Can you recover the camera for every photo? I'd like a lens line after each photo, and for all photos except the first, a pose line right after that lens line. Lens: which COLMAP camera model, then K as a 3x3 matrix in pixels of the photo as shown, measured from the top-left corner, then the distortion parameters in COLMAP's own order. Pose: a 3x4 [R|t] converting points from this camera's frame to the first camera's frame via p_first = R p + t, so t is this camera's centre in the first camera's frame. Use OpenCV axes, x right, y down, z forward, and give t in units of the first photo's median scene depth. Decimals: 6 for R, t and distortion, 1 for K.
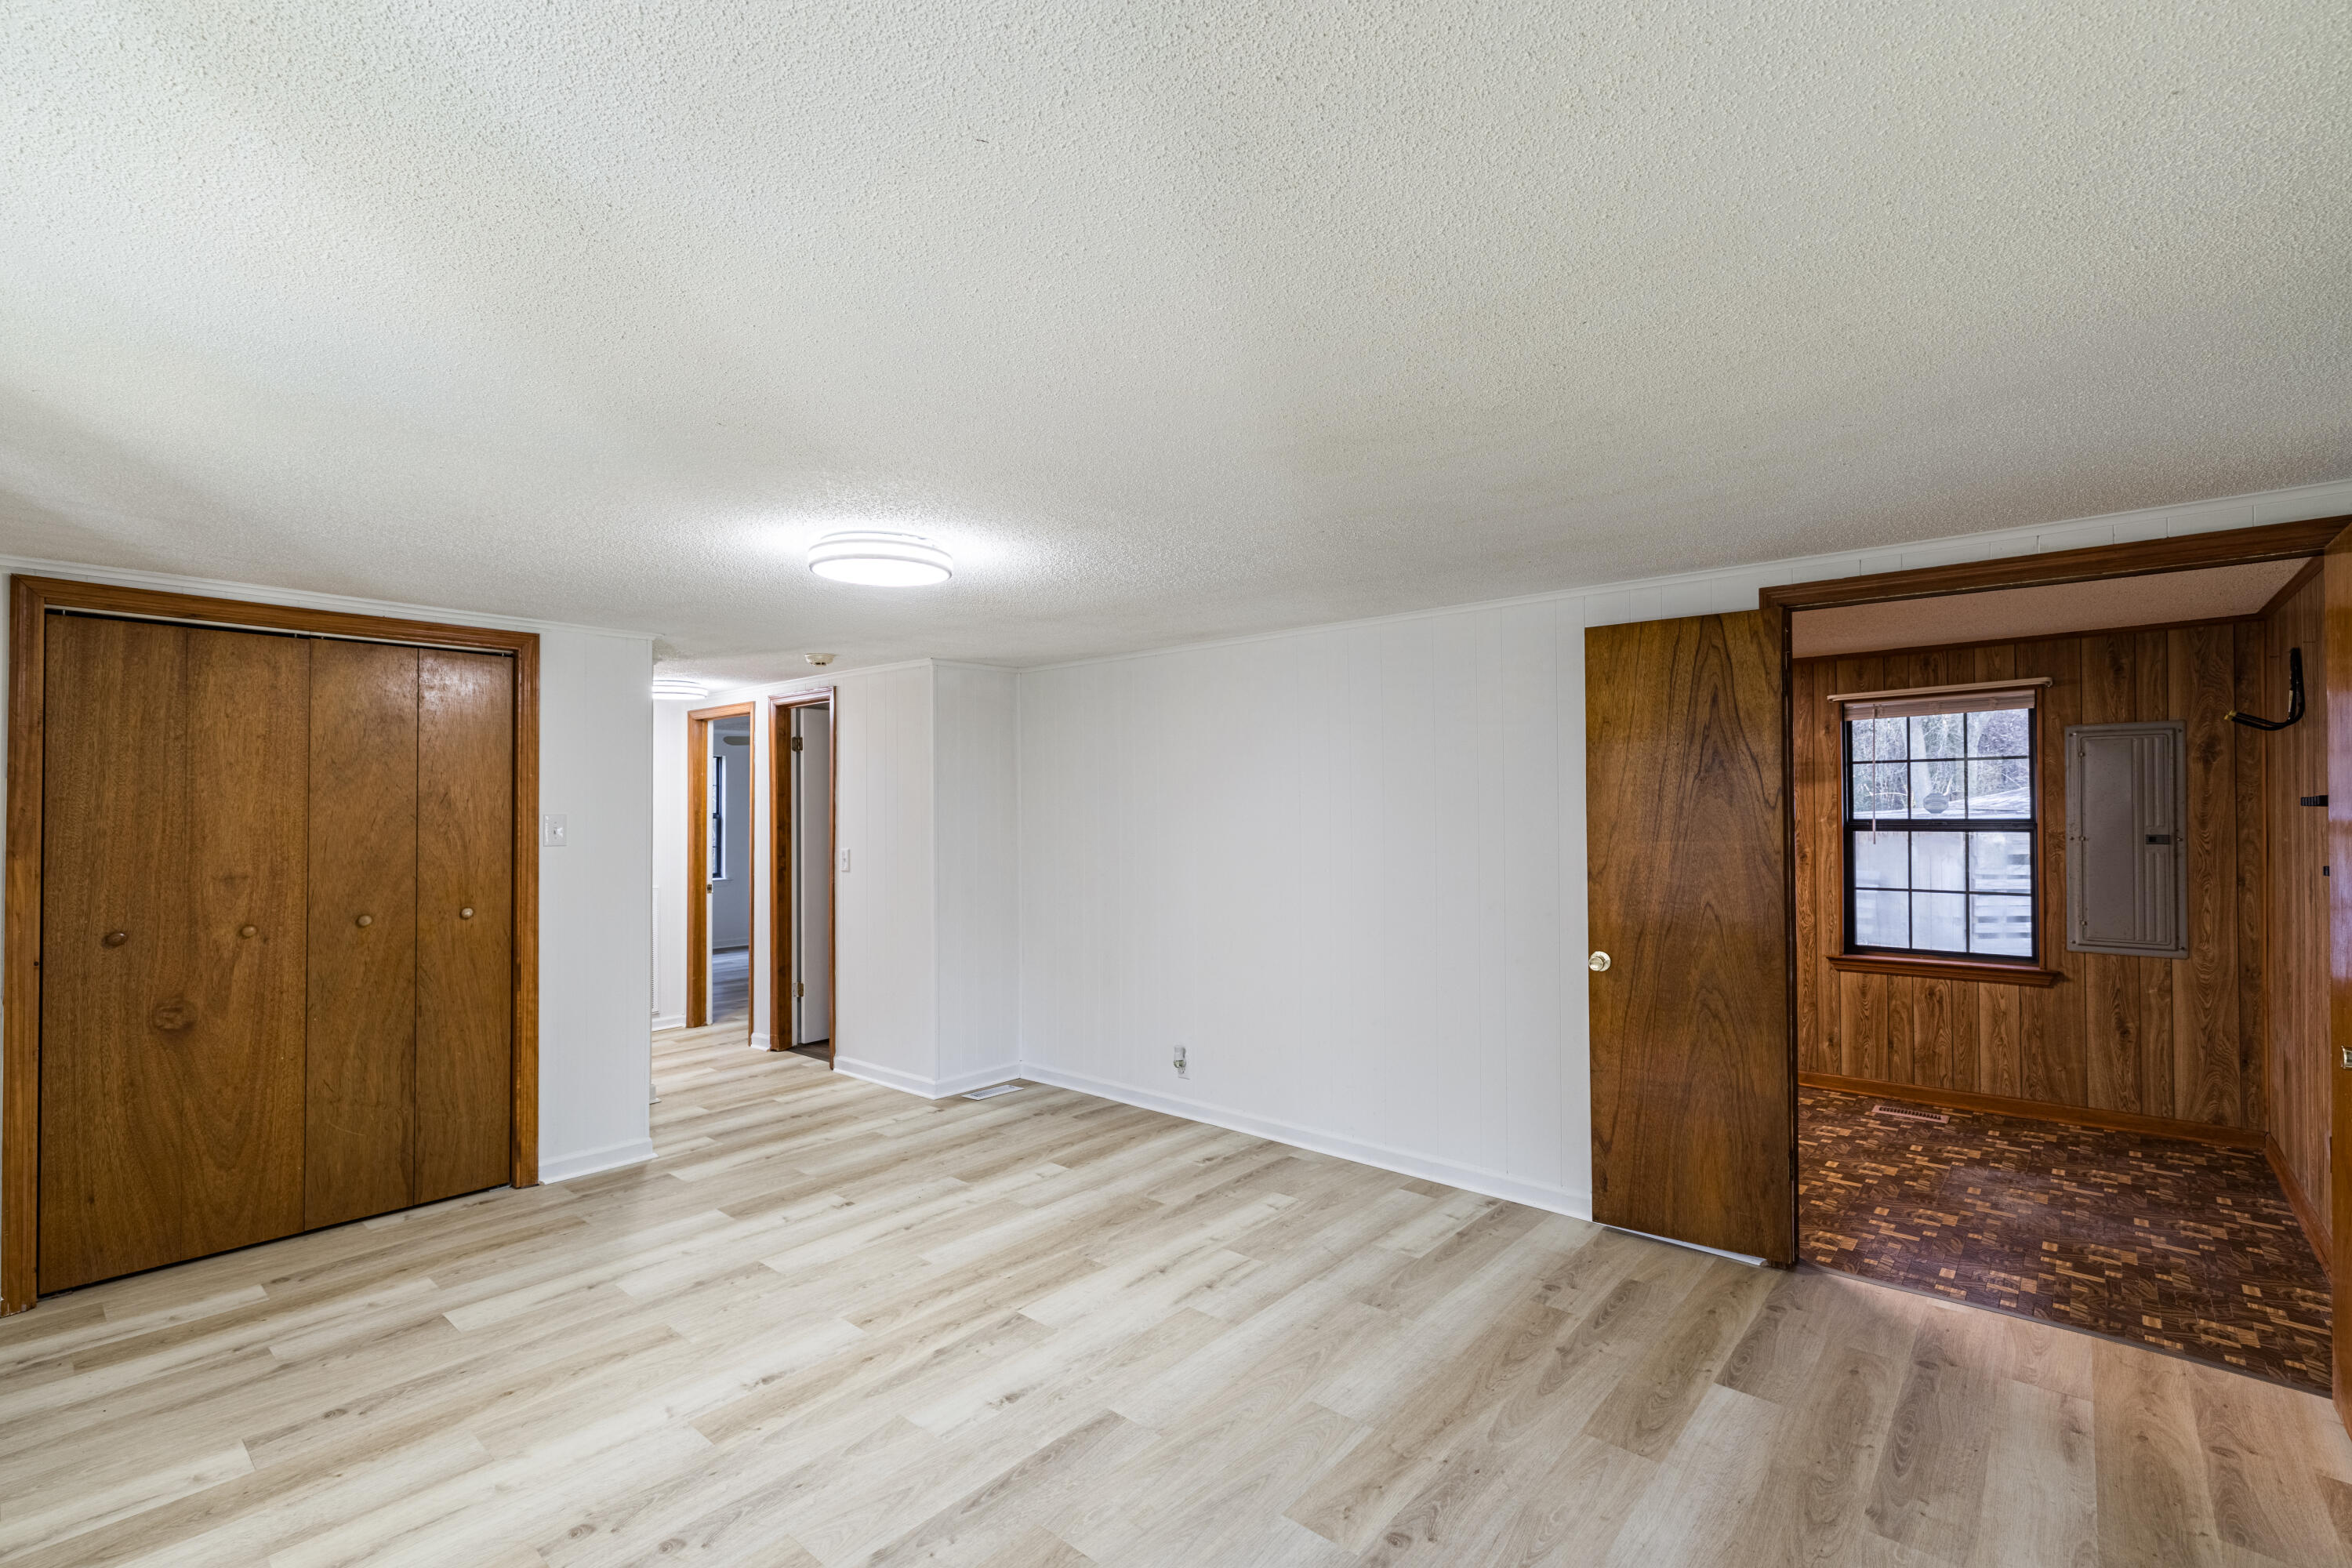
lens RADIAL K [[1037.3, 0, 1181.3], [0, 1037.3, 801.1], [0, 0, 1]] dist [-0.001764, 0.001061]
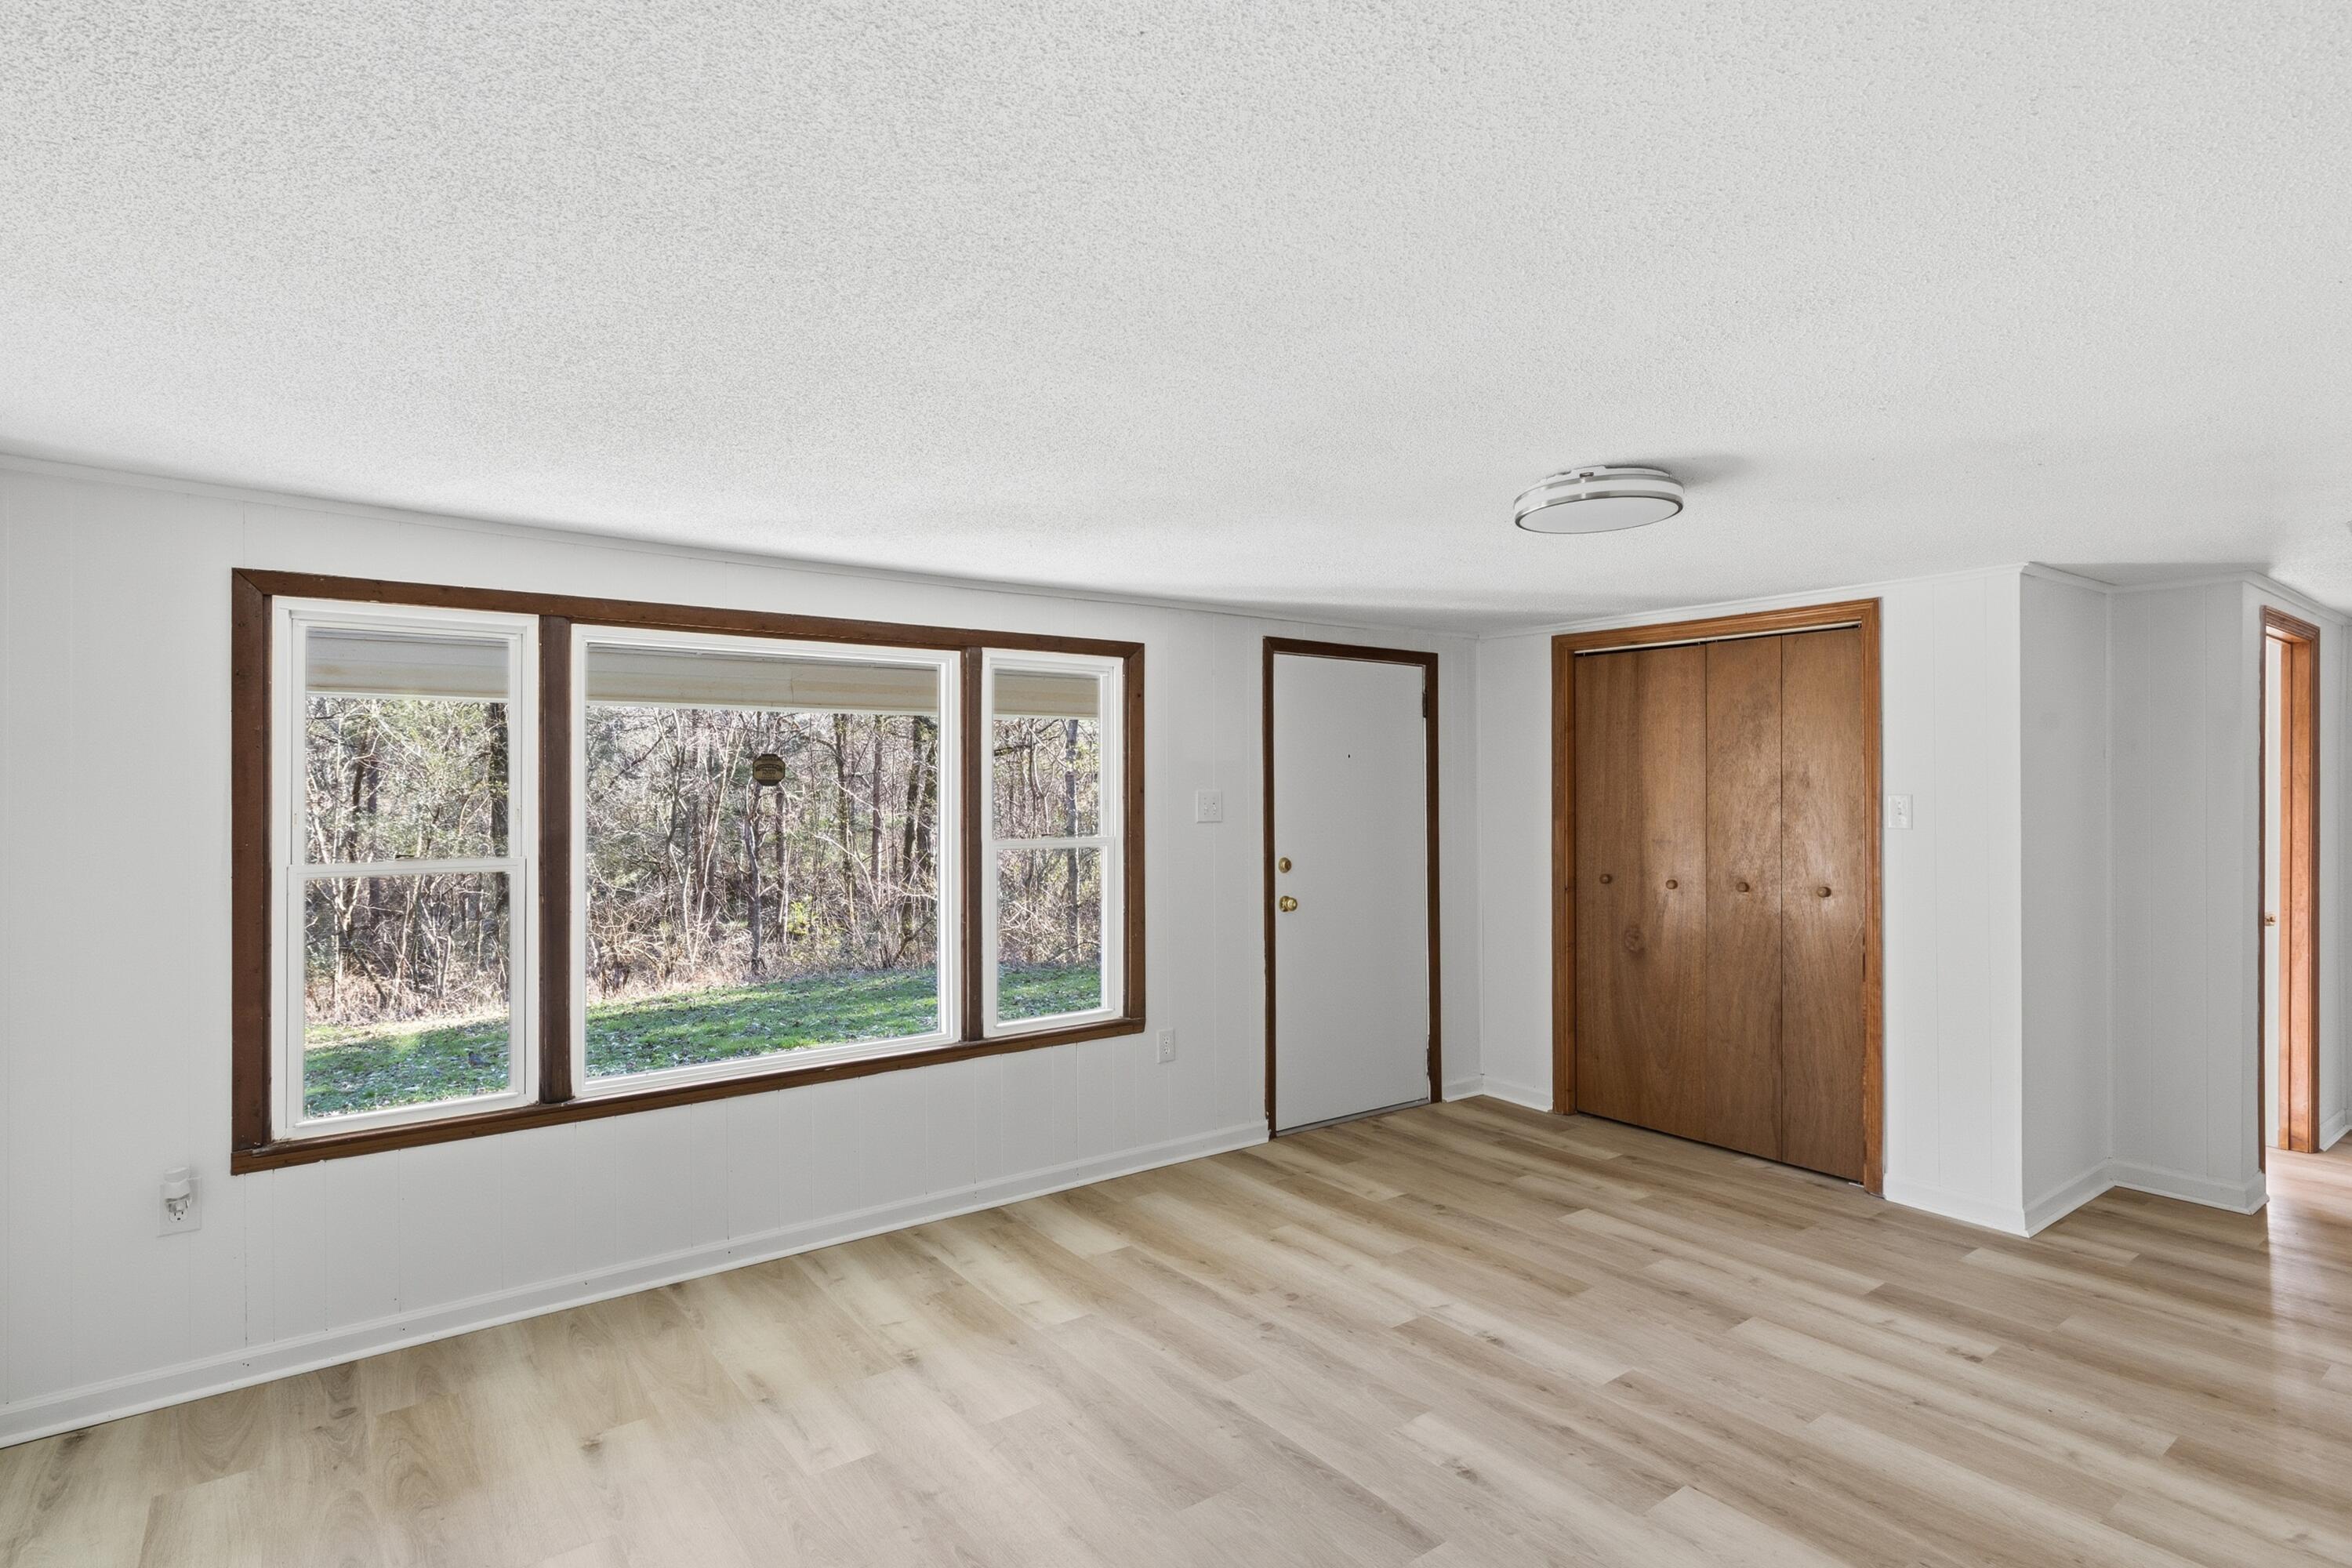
lens RADIAL K [[1172.6, 0, 1183.0], [0, 1172.6, 785.3], [0, 0, 1]] dist [-0.002072, -0.000431]
pose [[-0.207592, 0.000014, -0.978215, 0.676611], [0.005751, 0.999983, -0.001206, 0.003108], [0.978199, -0.005876, -0.207589, 0.788547]]
